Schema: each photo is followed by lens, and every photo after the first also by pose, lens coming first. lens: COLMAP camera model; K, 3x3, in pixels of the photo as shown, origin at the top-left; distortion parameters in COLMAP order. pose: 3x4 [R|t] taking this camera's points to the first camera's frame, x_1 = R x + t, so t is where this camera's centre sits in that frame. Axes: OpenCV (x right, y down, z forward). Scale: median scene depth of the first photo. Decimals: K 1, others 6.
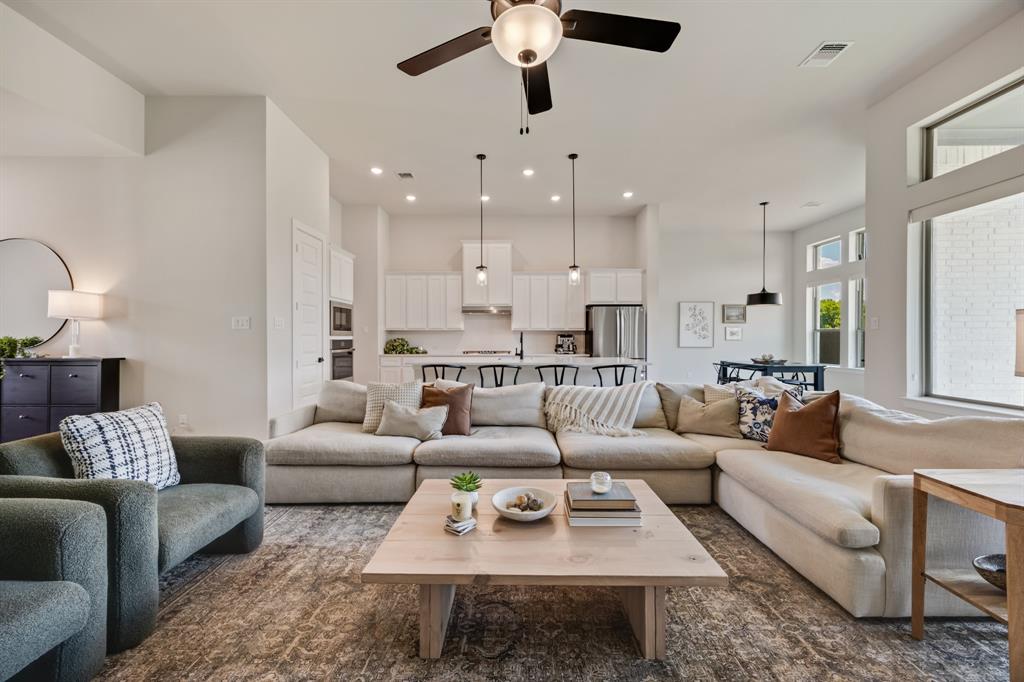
lens RADIAL K [[393.4, 0, 507.3], [0, 393.4, 340.1], [0, 0, 1]] dist [0.003222, -0.000241]
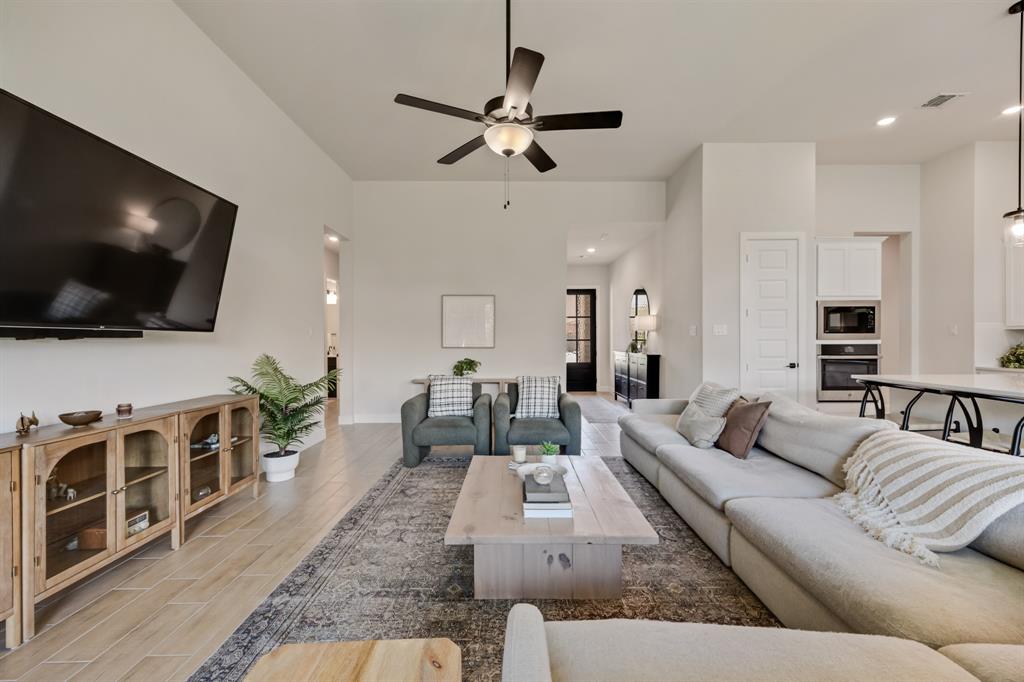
lens RADIAL K [[393.4, 0, 508.7], [0, 393.4, 337.7], [0, 0, 1]] dist [0.003222, -0.000241]
pose [[0.026013, -0.003732, -0.999655, 0.425874], [-0.007196, 0.999966, -0.003920, -0.006707], [0.999636, 0.007295, 0.025985, 0.270950]]
